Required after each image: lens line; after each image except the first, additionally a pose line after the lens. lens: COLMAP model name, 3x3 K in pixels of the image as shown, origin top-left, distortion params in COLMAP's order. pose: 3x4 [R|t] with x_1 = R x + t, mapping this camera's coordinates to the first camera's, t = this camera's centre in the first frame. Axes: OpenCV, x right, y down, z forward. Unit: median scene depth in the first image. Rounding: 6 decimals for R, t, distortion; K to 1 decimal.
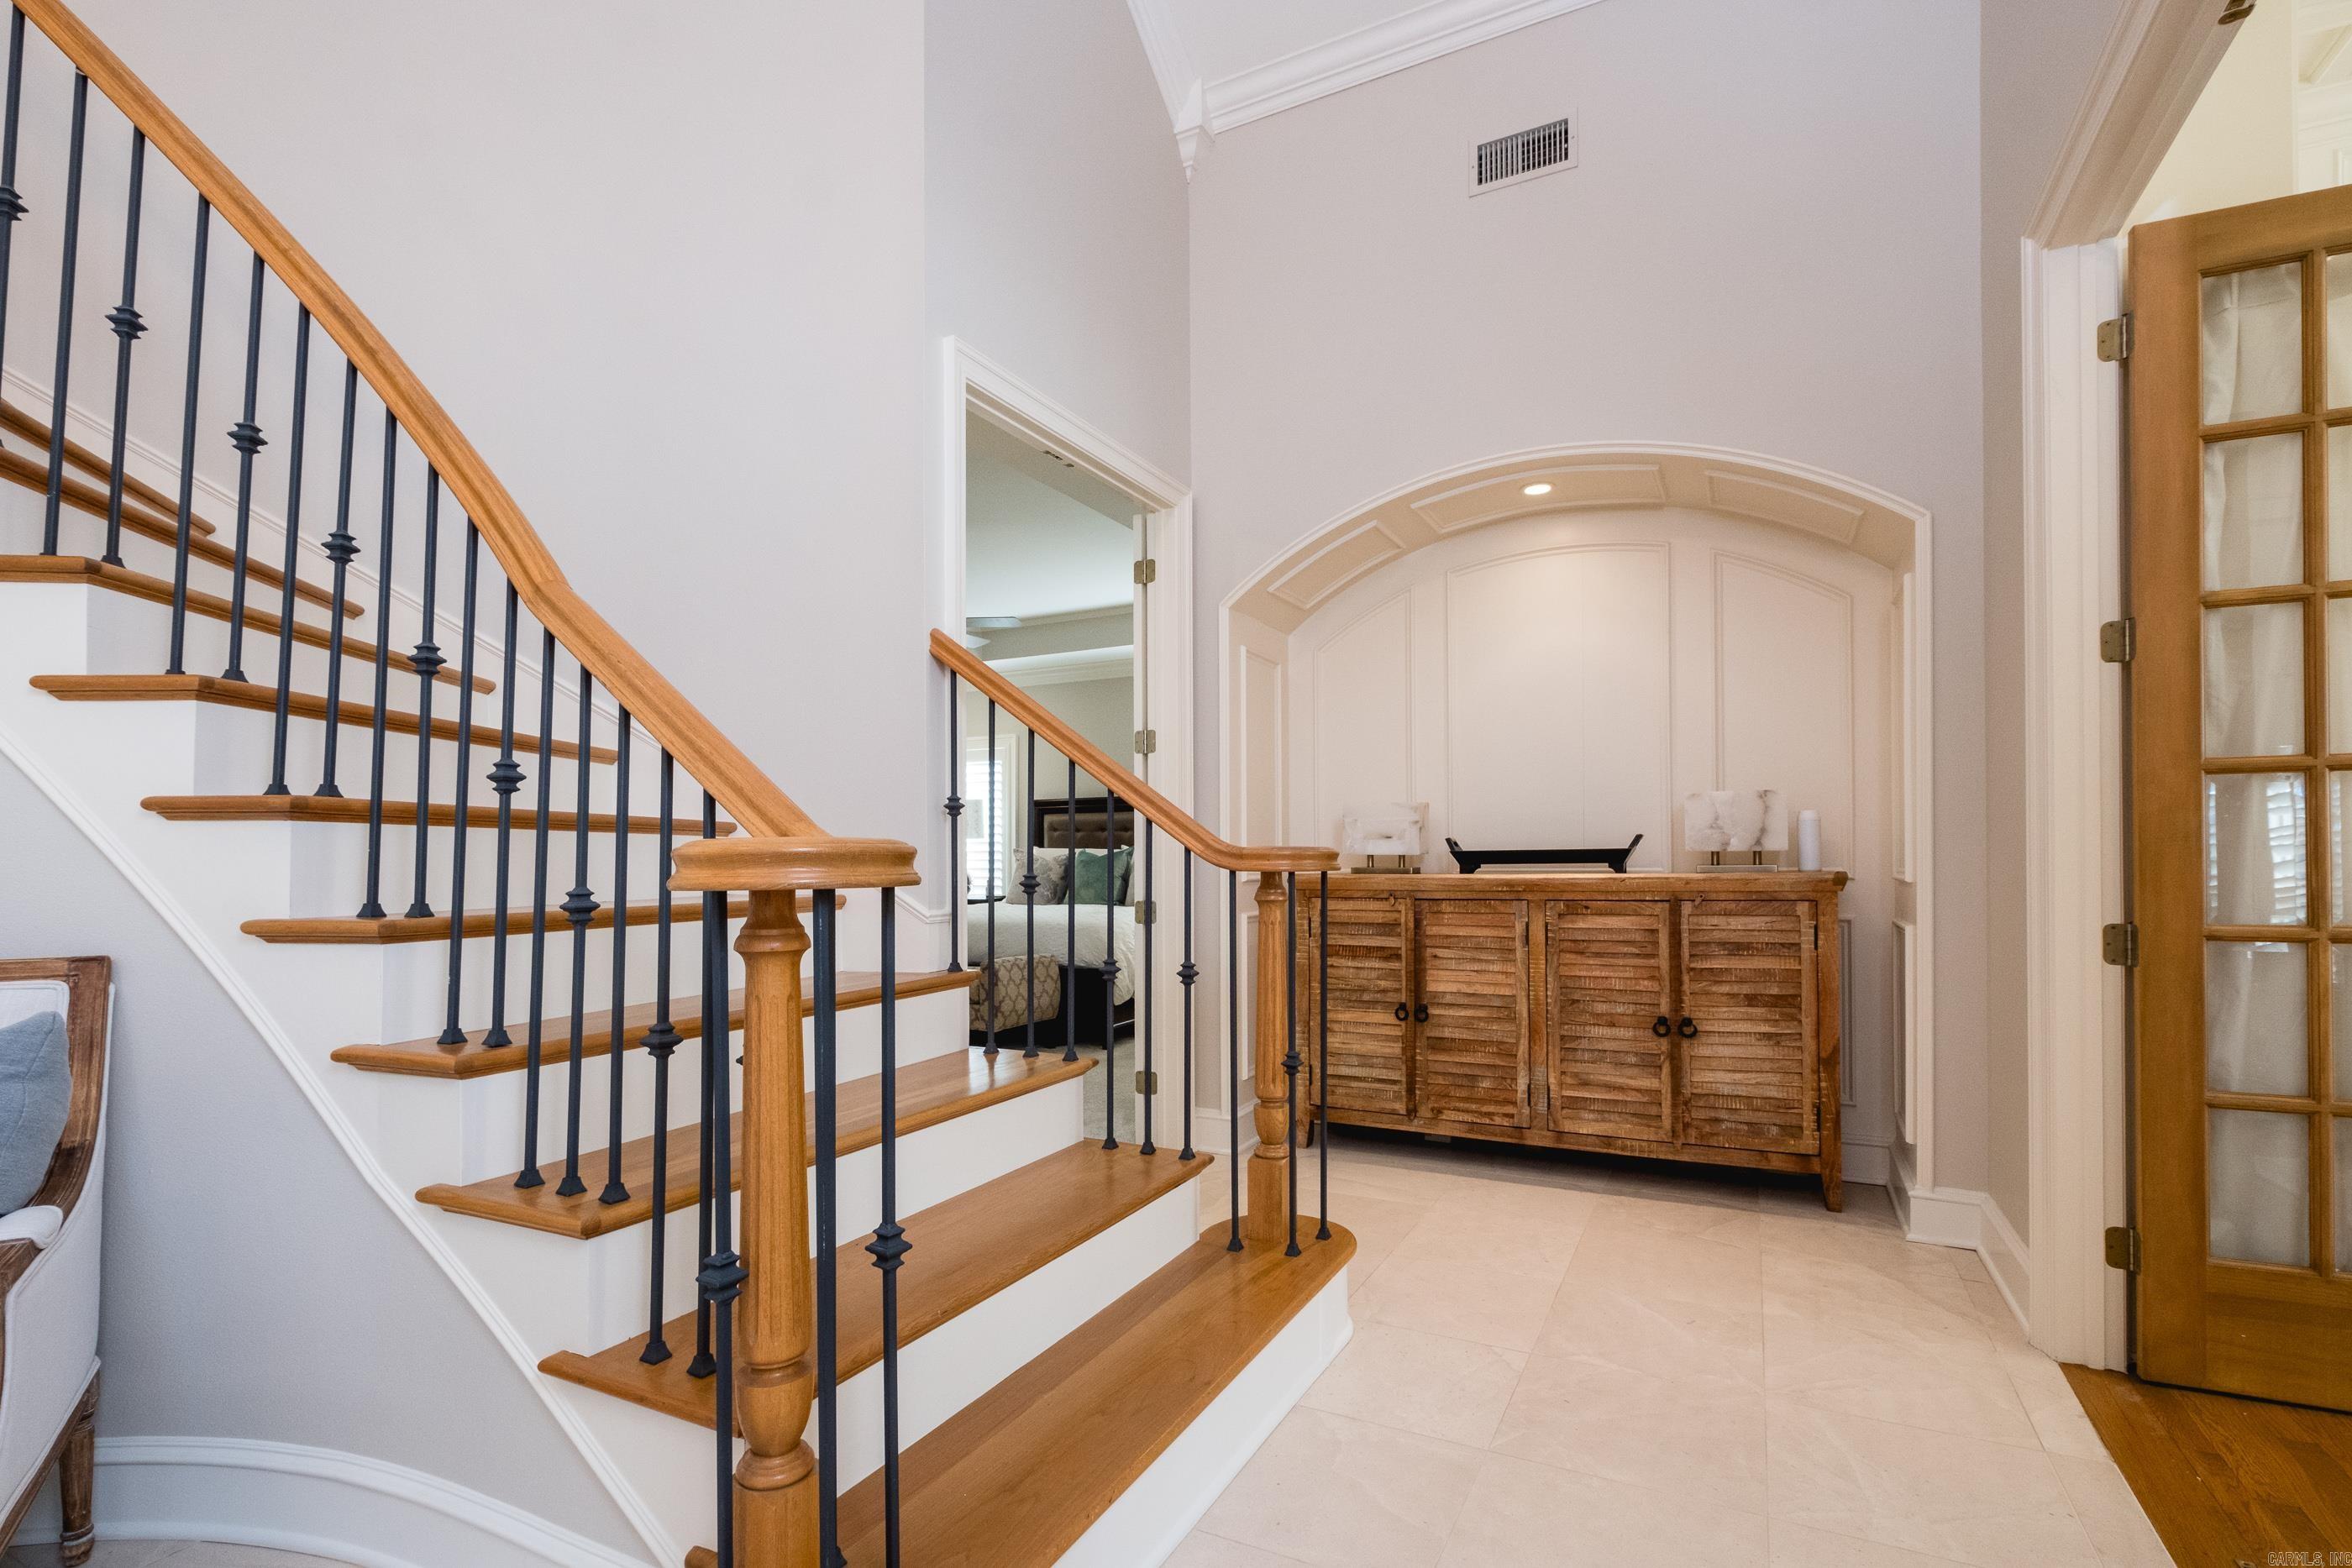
lens RADIAL K [[1029.7, 0, 1175.8], [0, 1029.7, 817.3], [0, 0, 1]] dist [0.023966, -0.019489]
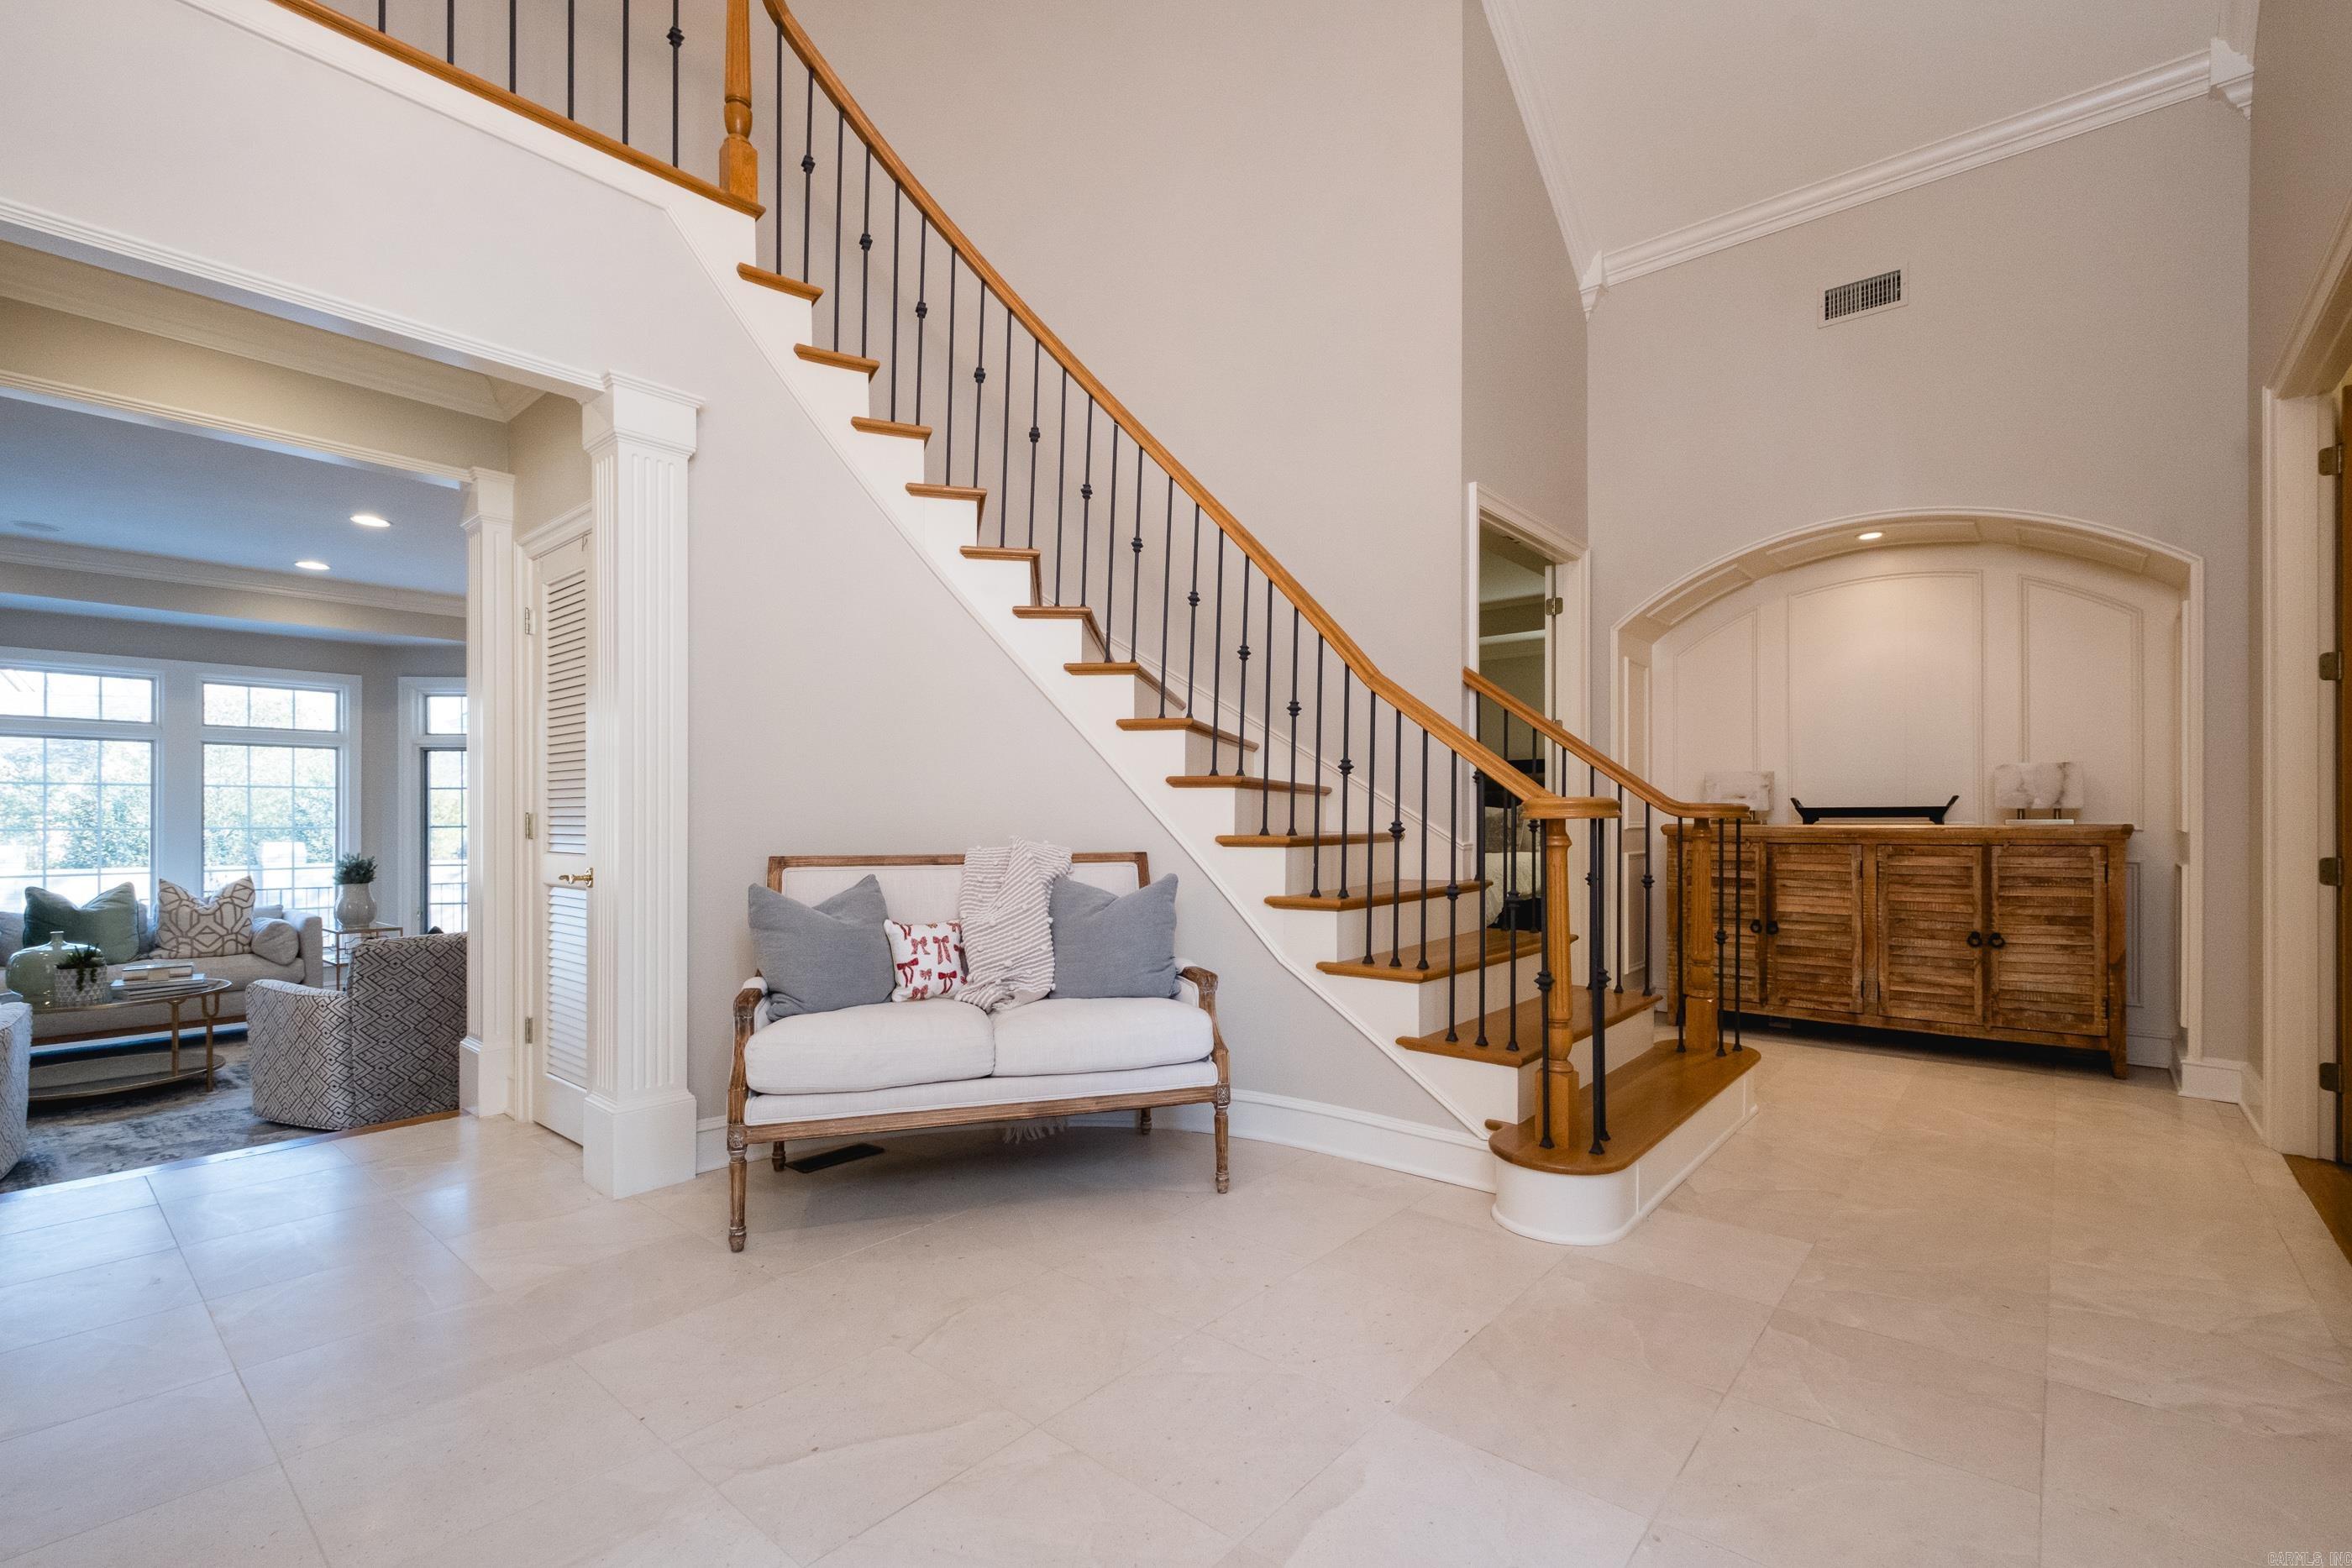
lens RADIAL K [[1040.0, 0, 1176.0], [0, 1040.0, 784.0], [0, 0, 1]] dist [0.012502, -0.008864]
pose [[0.980669, 0.001059, -0.195672, -0.280224], [0.000577, 0.999965, 0.008304, -0.010333], [0.195674, -0.008257, 0.980634, -0.527021]]
